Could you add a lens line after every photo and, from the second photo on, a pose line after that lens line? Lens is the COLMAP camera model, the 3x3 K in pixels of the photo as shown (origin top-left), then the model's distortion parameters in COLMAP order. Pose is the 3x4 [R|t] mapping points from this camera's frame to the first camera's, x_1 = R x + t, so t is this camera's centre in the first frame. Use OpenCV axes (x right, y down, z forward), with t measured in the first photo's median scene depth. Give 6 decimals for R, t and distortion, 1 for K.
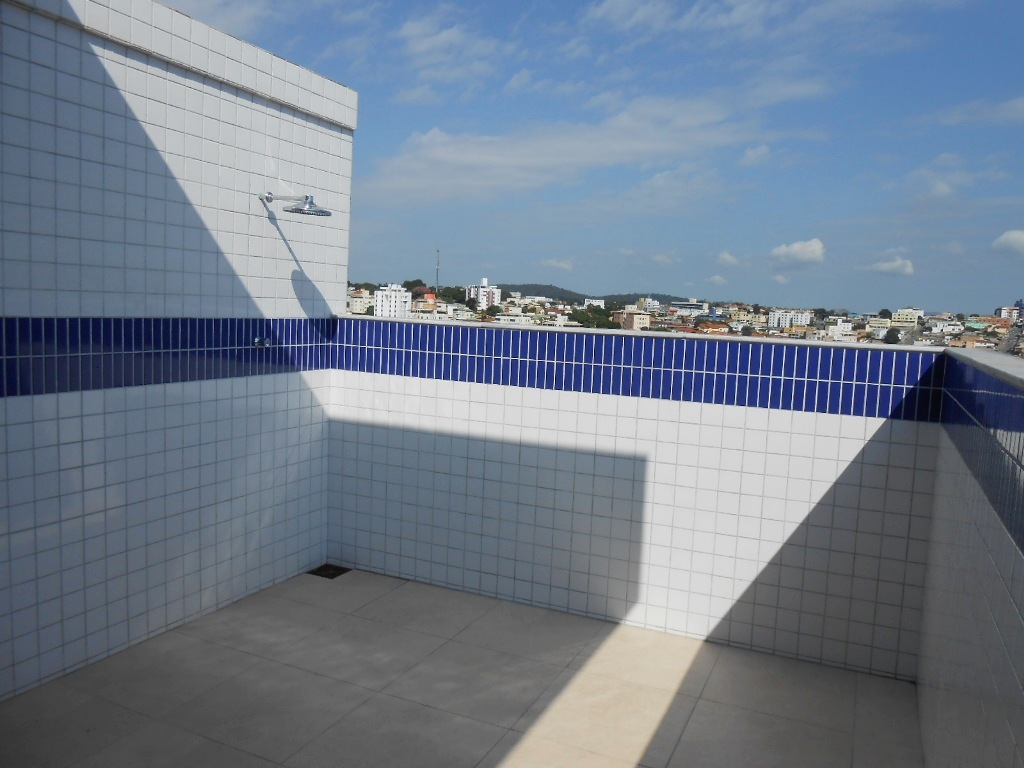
lens RADIAL K [[785.9, 0, 509.4], [0, 785.9, 383.5], [0, 0, 1]] dist [-0.047475, 0.037556]
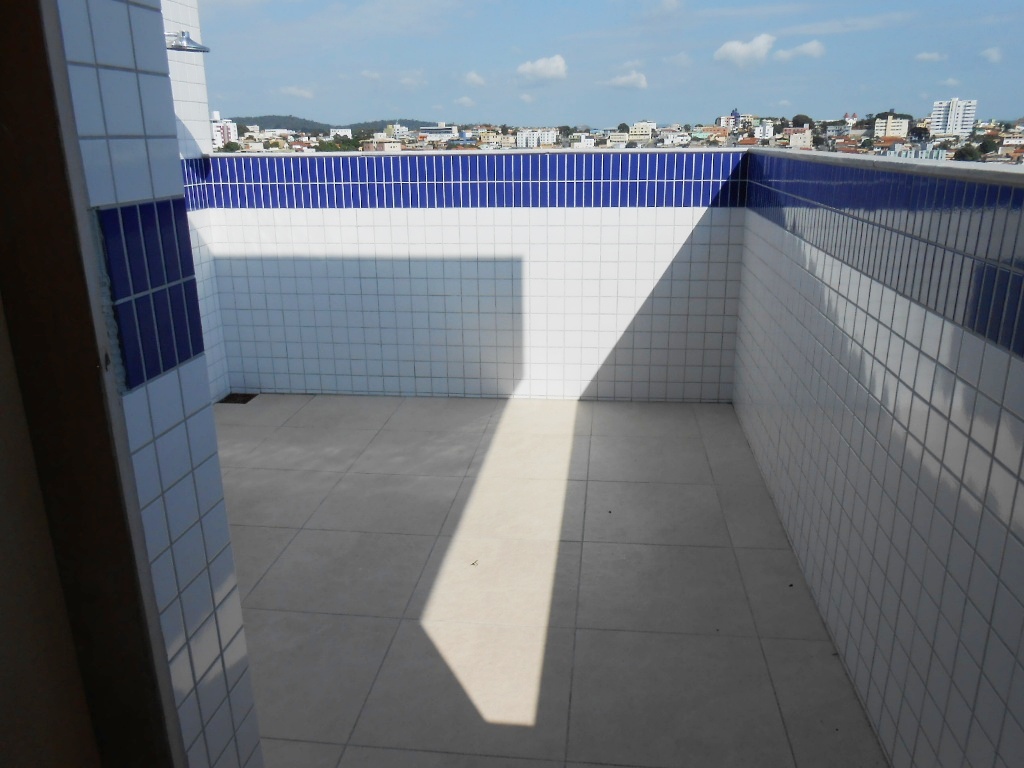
lens RADIAL K [[785.9, 0, 516.2], [0, 785.9, 384.5], [0, 0, 1]] dist [-0.047475, 0.037556]
pose [[0.947897, -0.144509, 0.283917, -0.186792], [0.081531, 0.971561, 0.222309, 0.013160], [-0.307968, -0.187578, 0.932722, -0.138305]]
